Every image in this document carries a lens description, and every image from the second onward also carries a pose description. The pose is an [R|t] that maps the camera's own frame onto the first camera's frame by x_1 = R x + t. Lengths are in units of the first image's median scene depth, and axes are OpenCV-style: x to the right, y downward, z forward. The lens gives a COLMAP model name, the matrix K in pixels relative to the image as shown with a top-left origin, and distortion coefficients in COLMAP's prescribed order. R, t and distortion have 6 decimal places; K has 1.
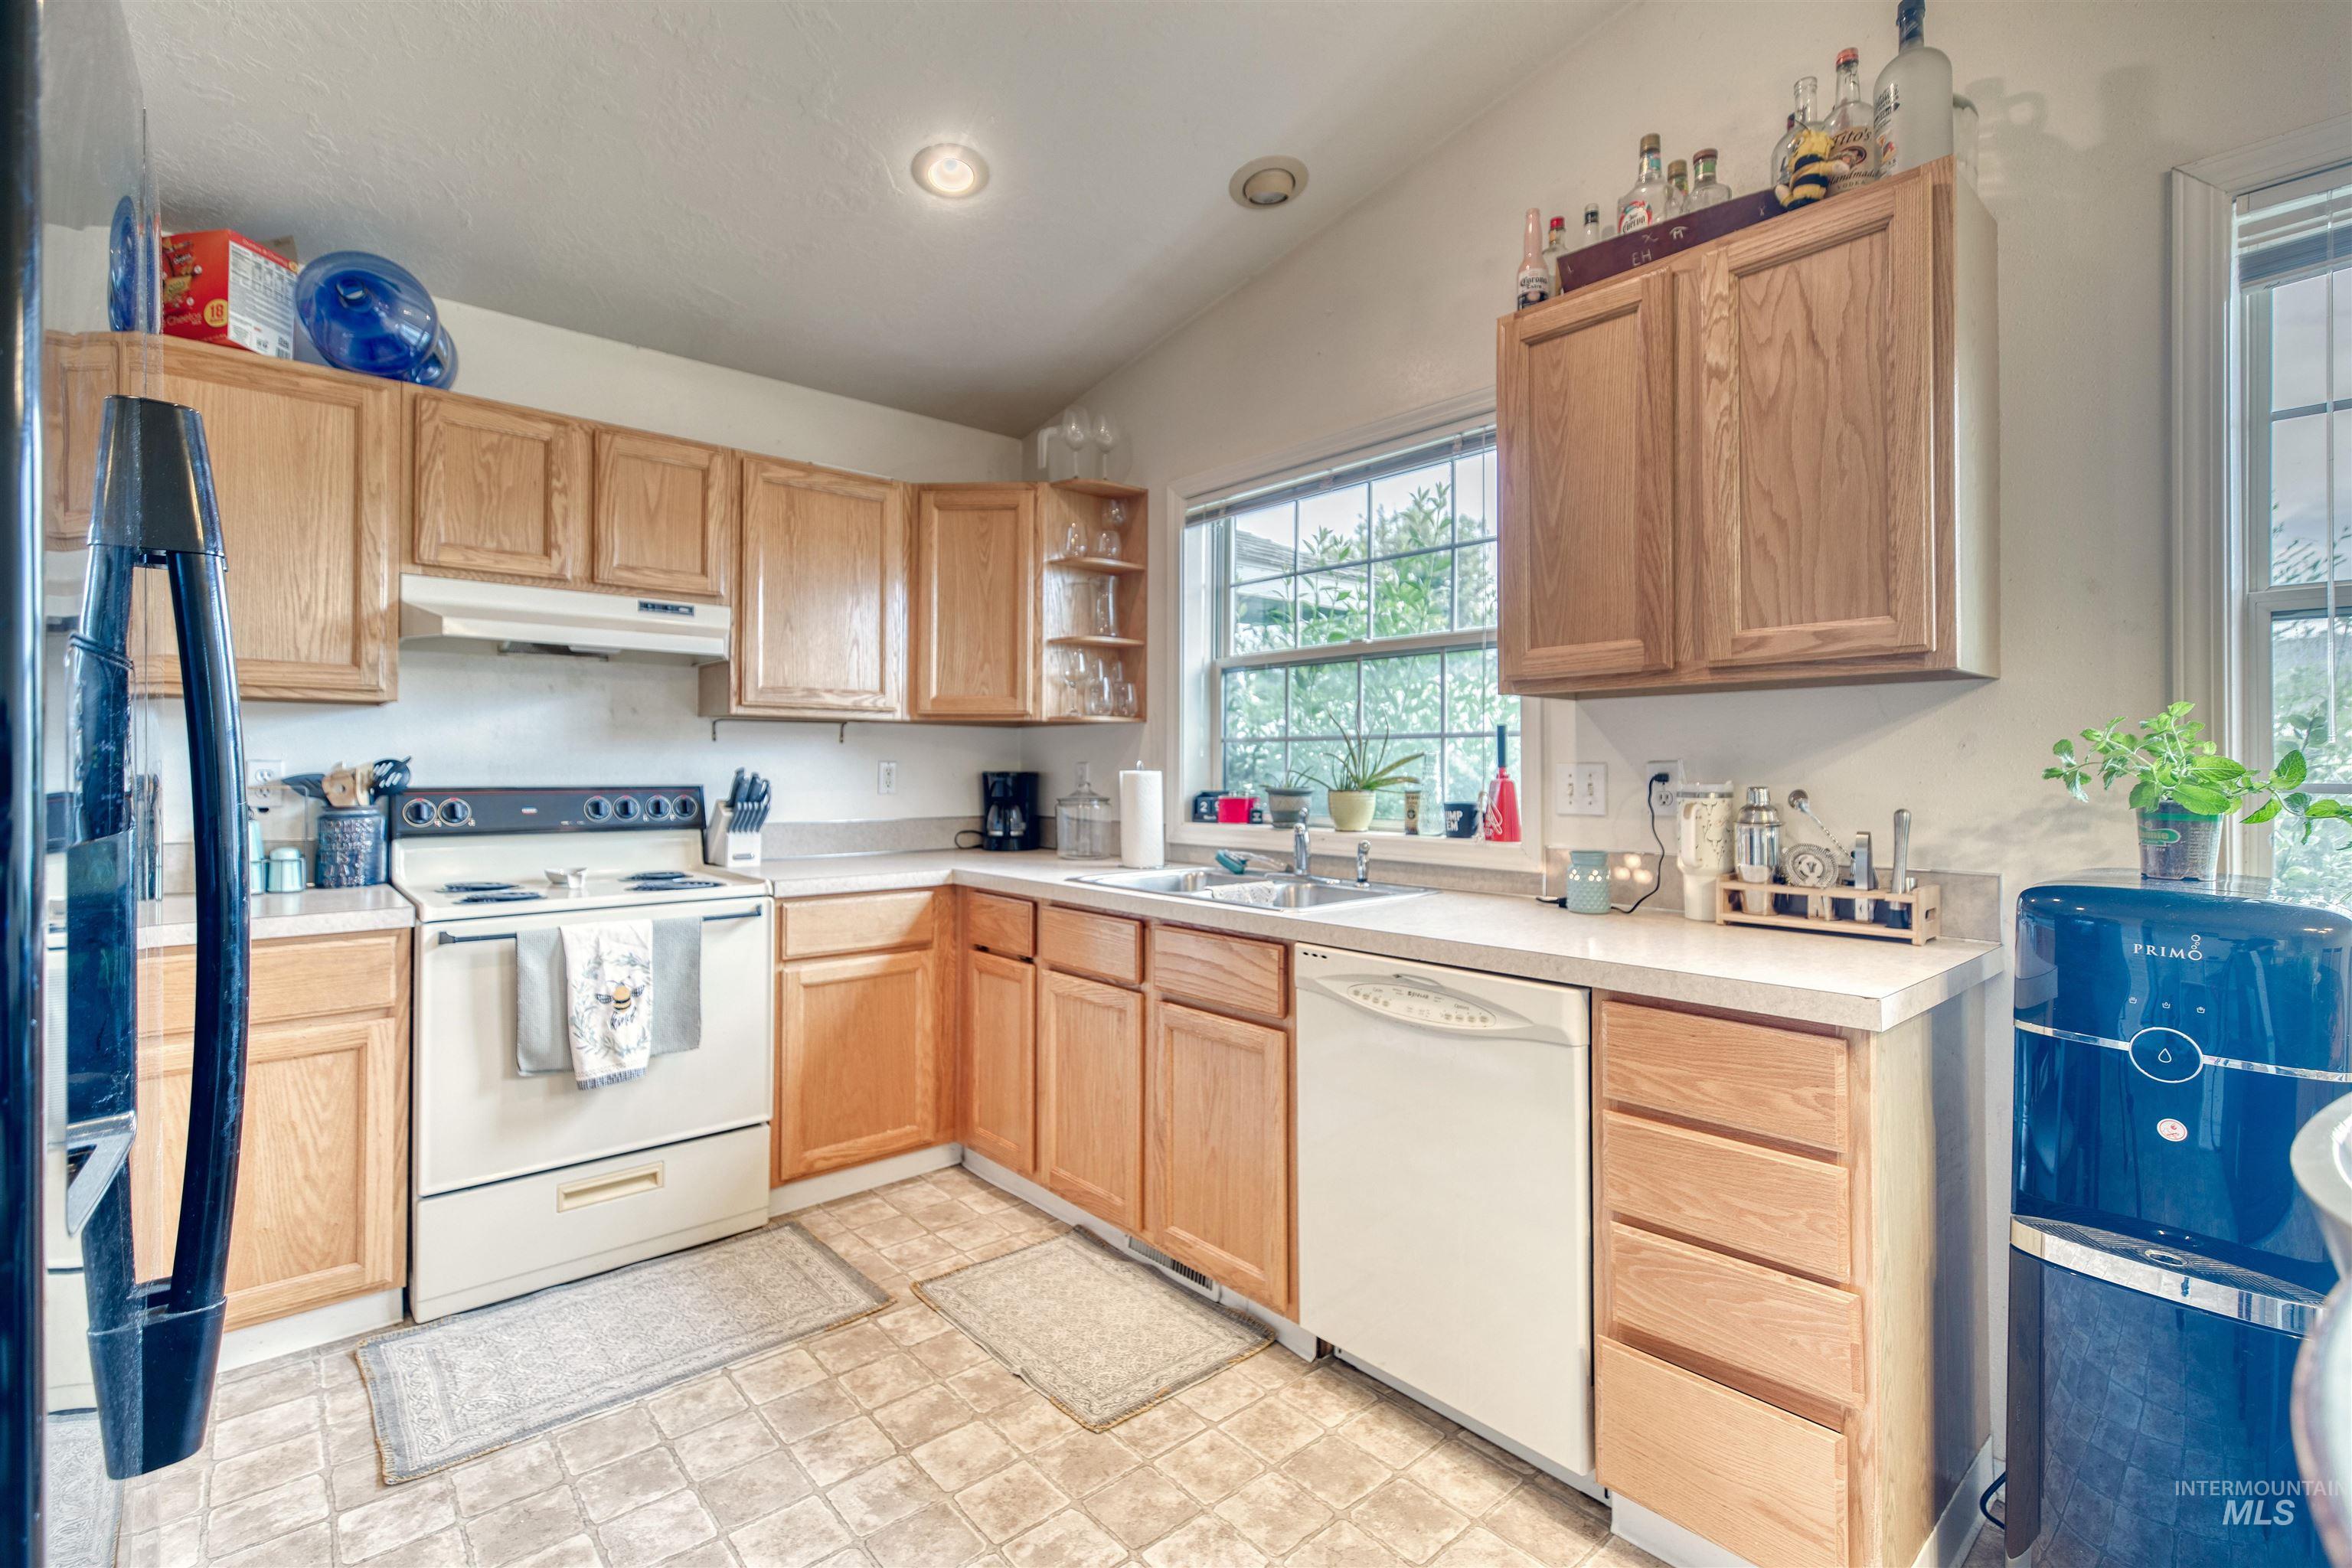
lens RADIAL K [[1067.0, 0, 1179.2], [0, 1067.0, 776.7], [0, 0, 1]] dist [0.004312, -0.000528]
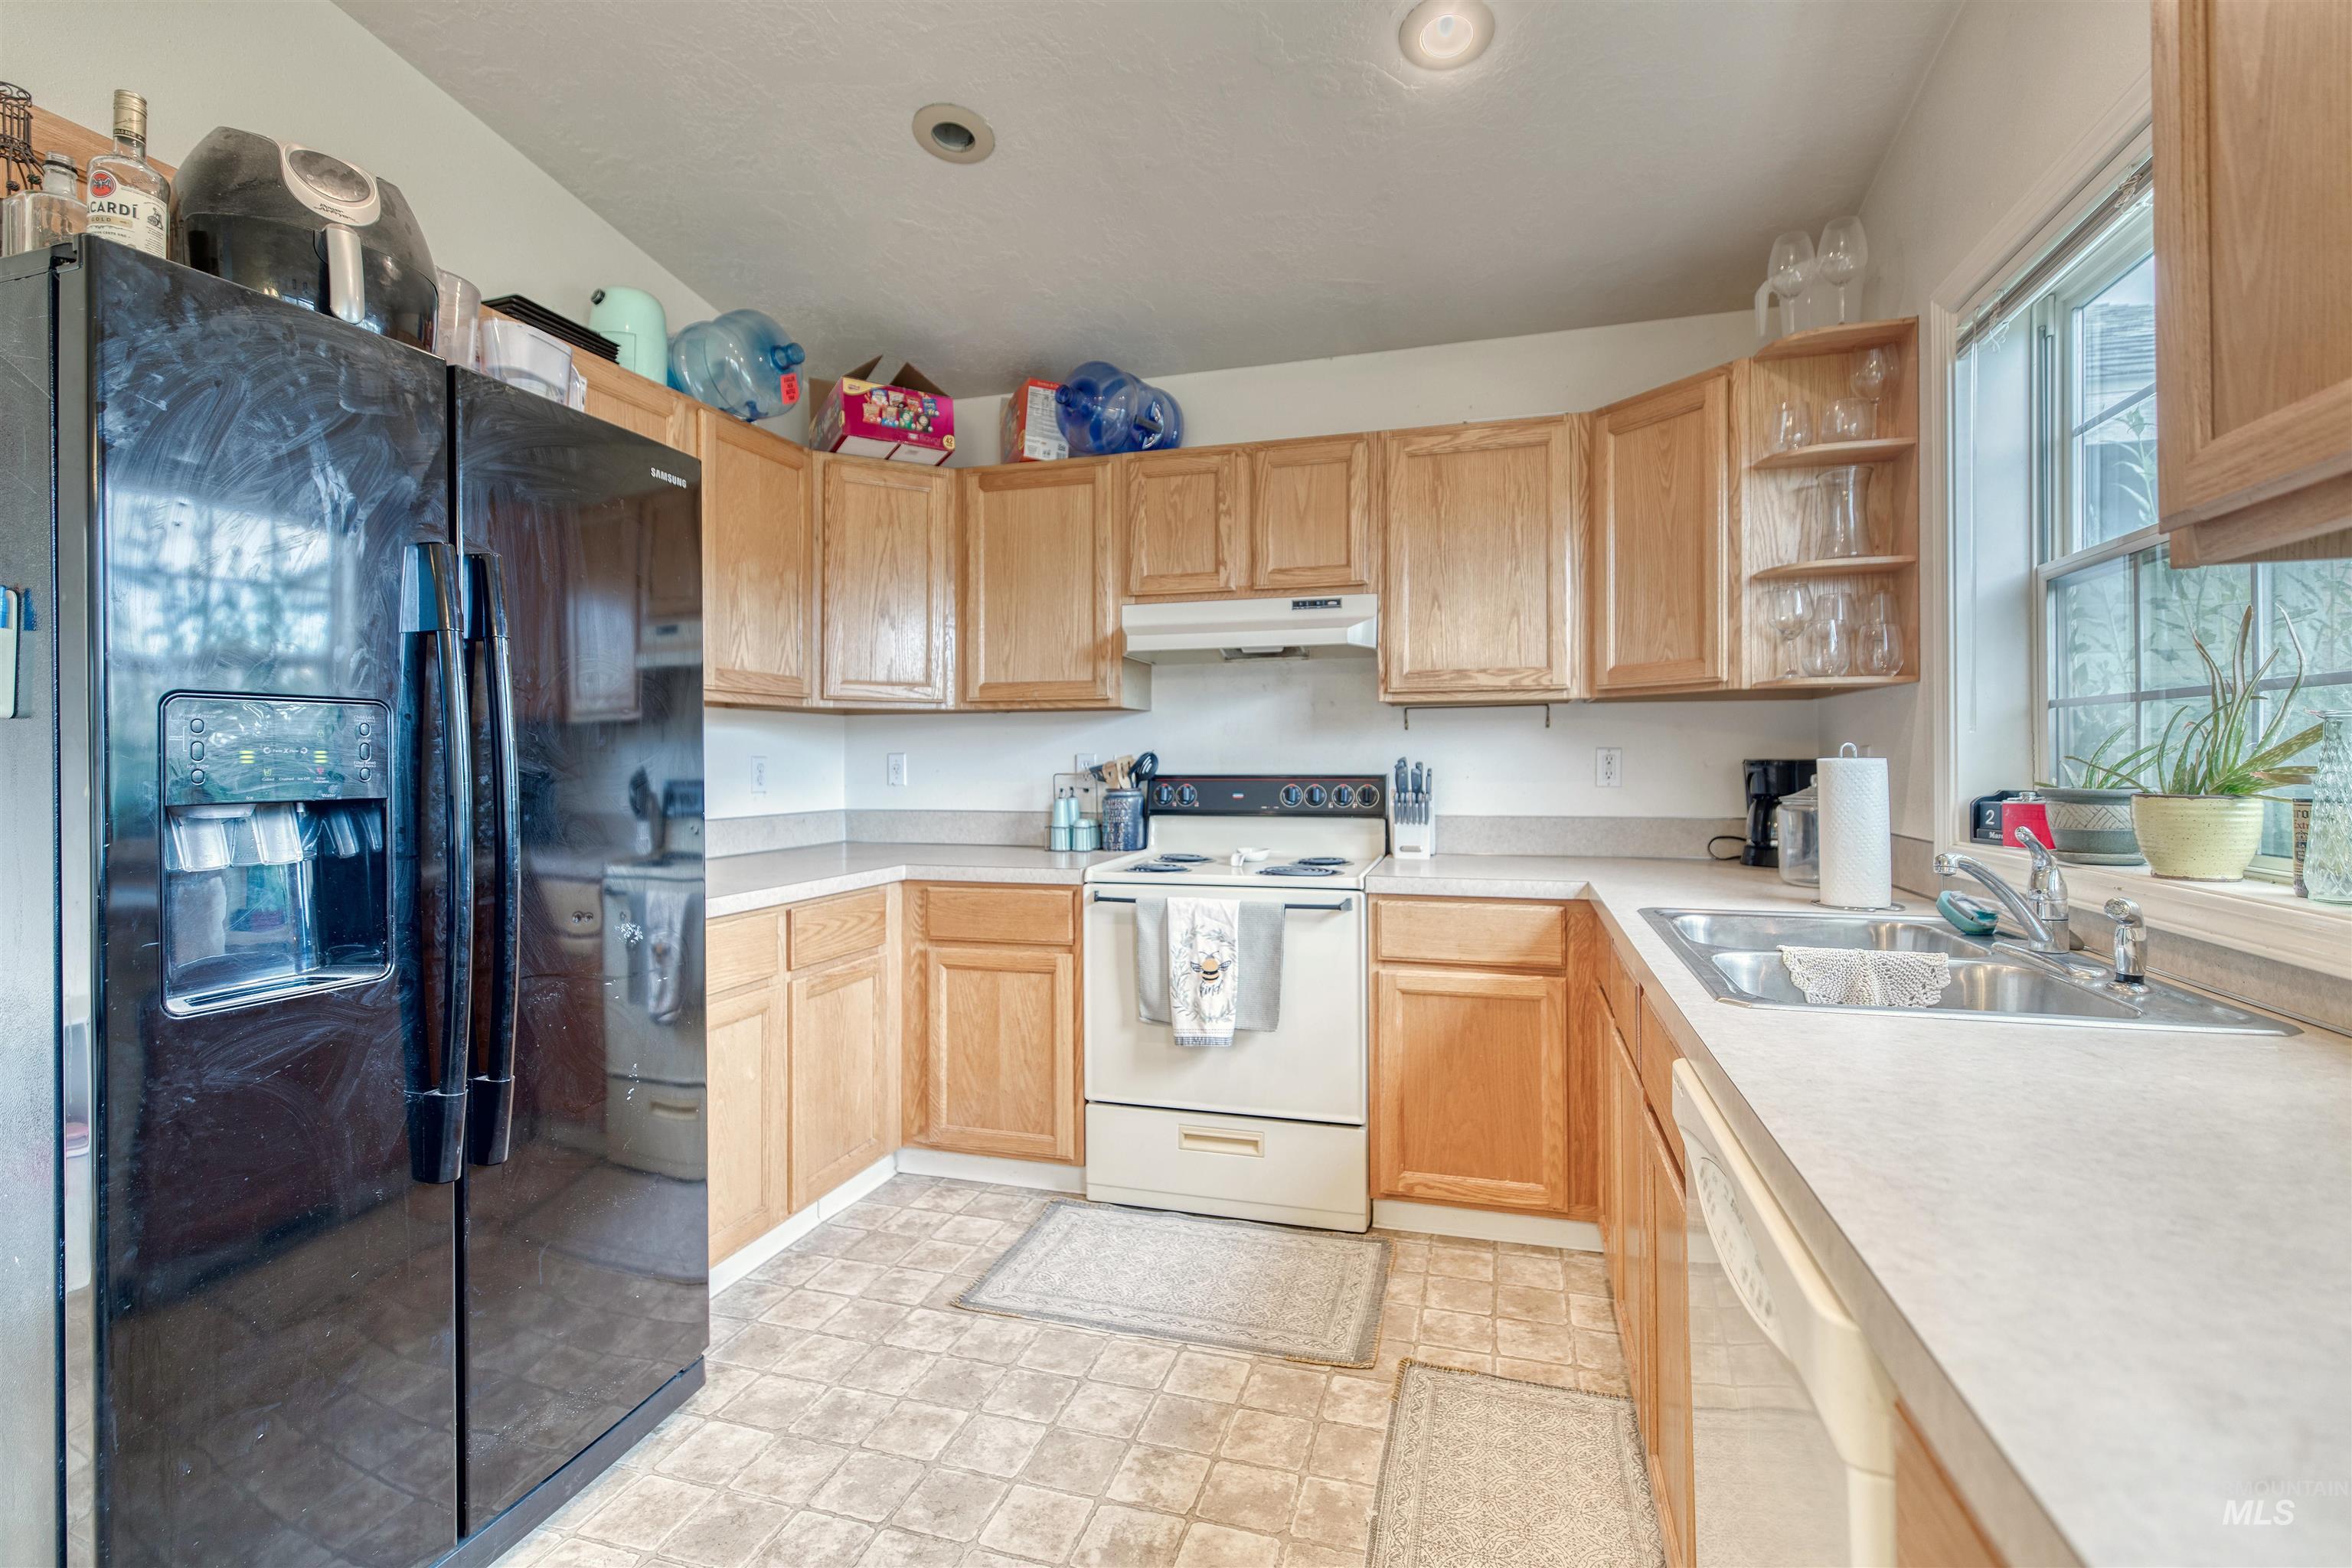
lens RADIAL K [[1067.0, 0, 1177.2], [0, 1067.0, 765.6], [0, 0, 1]] dist [0.004312, -0.000528]
pose [[0.528027, 0.000624, -0.849227, 0.348035], [0.000075, 1.000000, 0.000782, -0.001406], [0.849227, -0.000477, 0.528027, 0.358997]]
